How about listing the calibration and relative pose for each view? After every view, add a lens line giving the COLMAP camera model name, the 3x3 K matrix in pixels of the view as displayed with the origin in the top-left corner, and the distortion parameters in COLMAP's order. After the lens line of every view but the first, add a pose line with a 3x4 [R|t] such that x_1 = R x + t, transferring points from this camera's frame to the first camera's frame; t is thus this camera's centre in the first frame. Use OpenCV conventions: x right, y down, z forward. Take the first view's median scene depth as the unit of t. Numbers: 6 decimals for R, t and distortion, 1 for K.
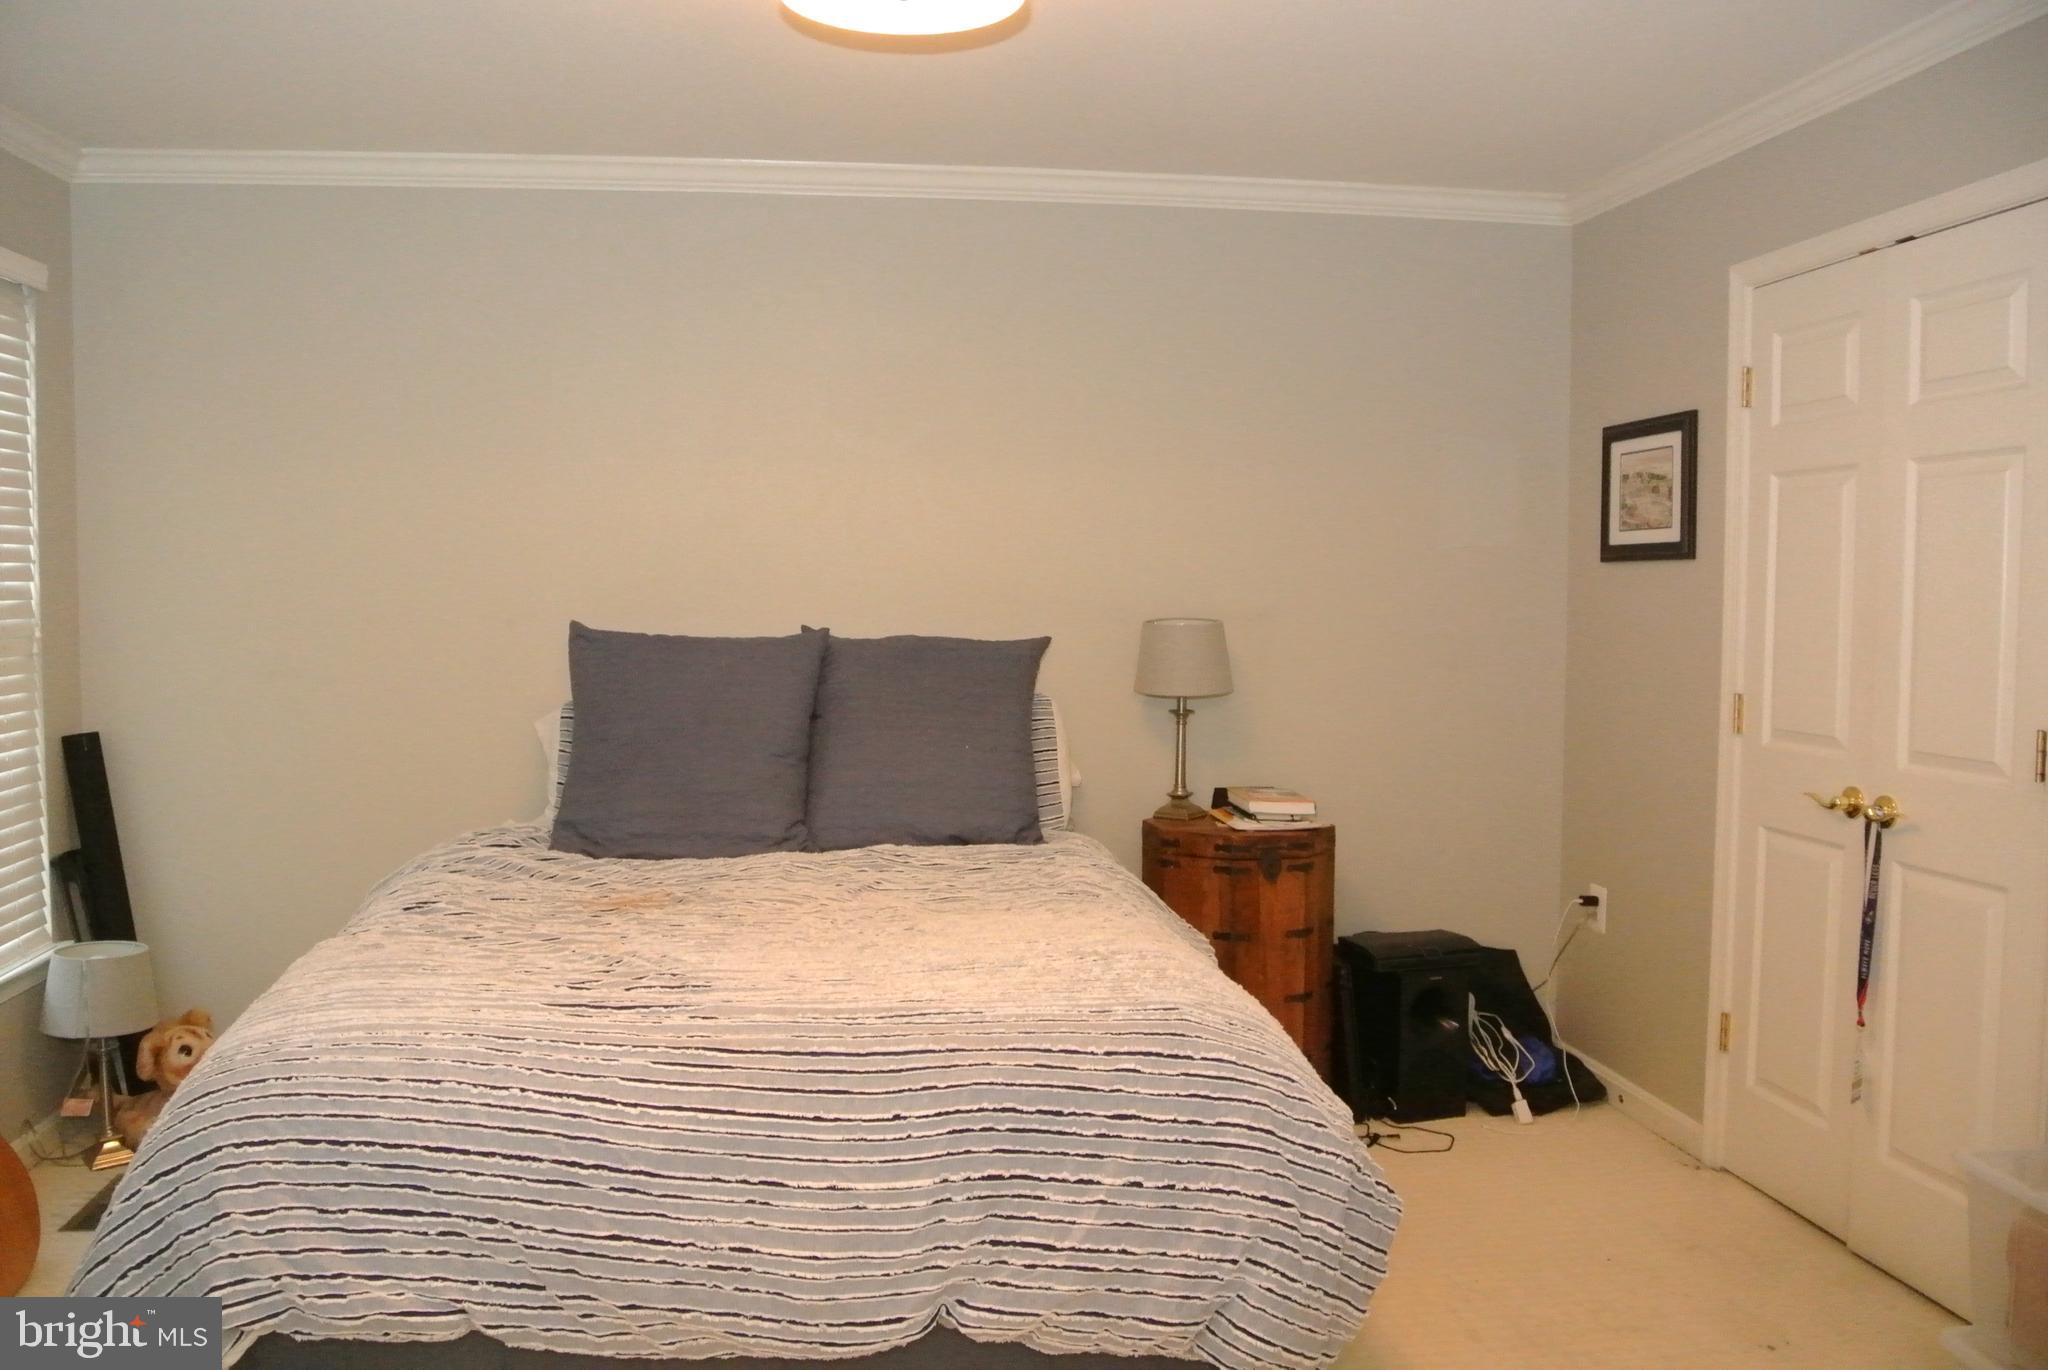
lens RADIAL K [[1581.9, 0, 980.6], [0, 1581.9, 687.9], [0, 0, 1]] dist [-0.090852, 0.039786]
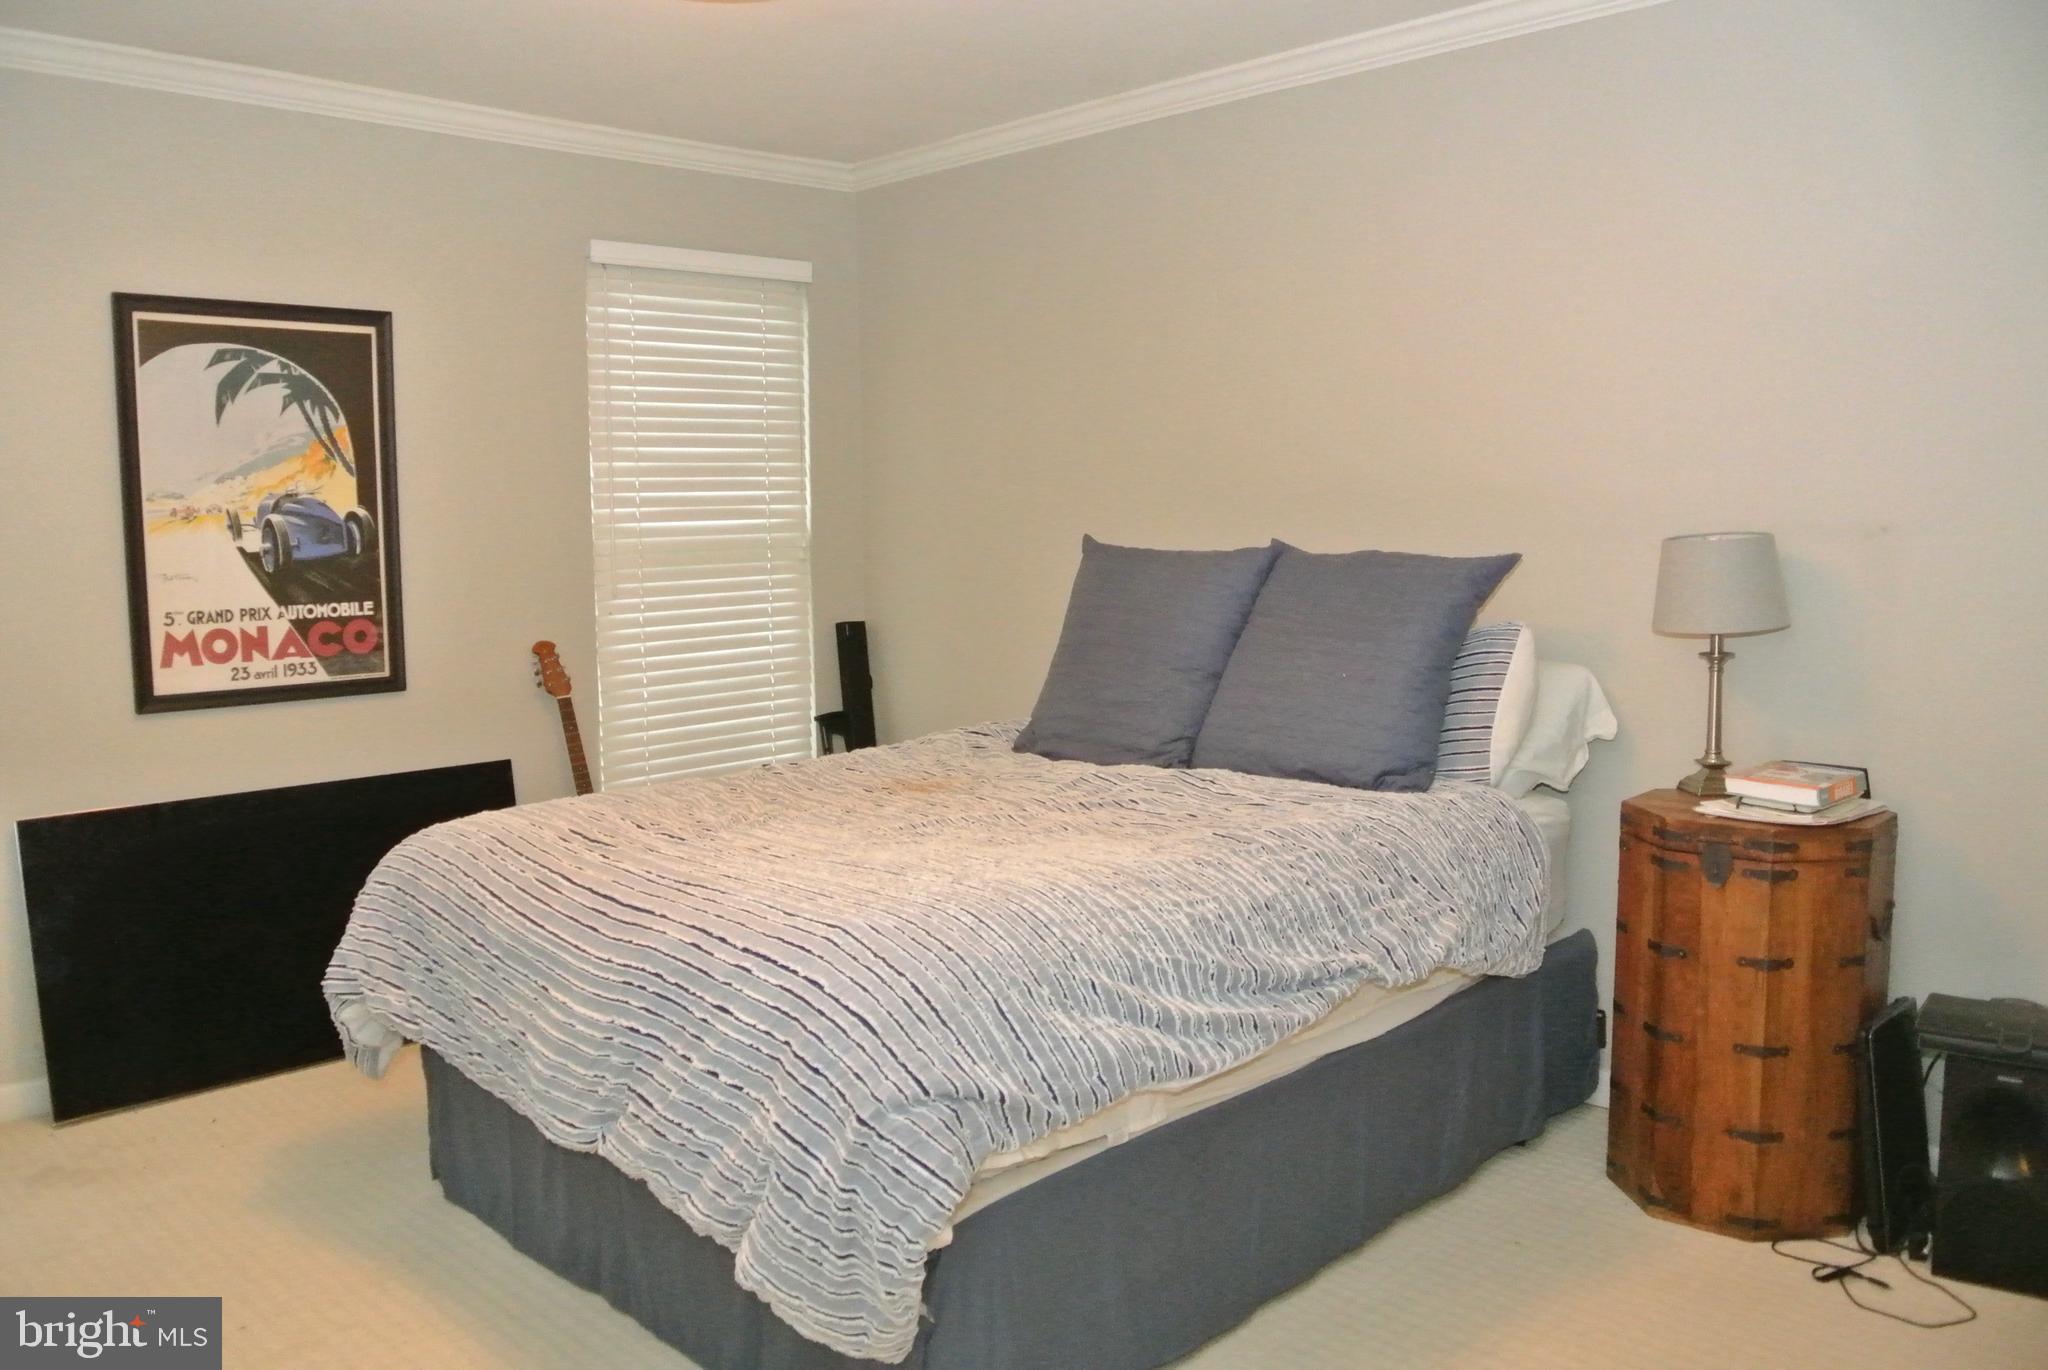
lens RADIAL K [[1581.9, 0, 980.6], [0, 1581.9, 687.9], [0, 0, 1]] dist [-0.090852, 0.039786]
pose [[0.608449, 0.074338, -0.790104, 0.545994], [-0.035976, 0.997163, 0.066115, -0.006752], [0.792777, -0.011803, 0.609397, 0.277712]]
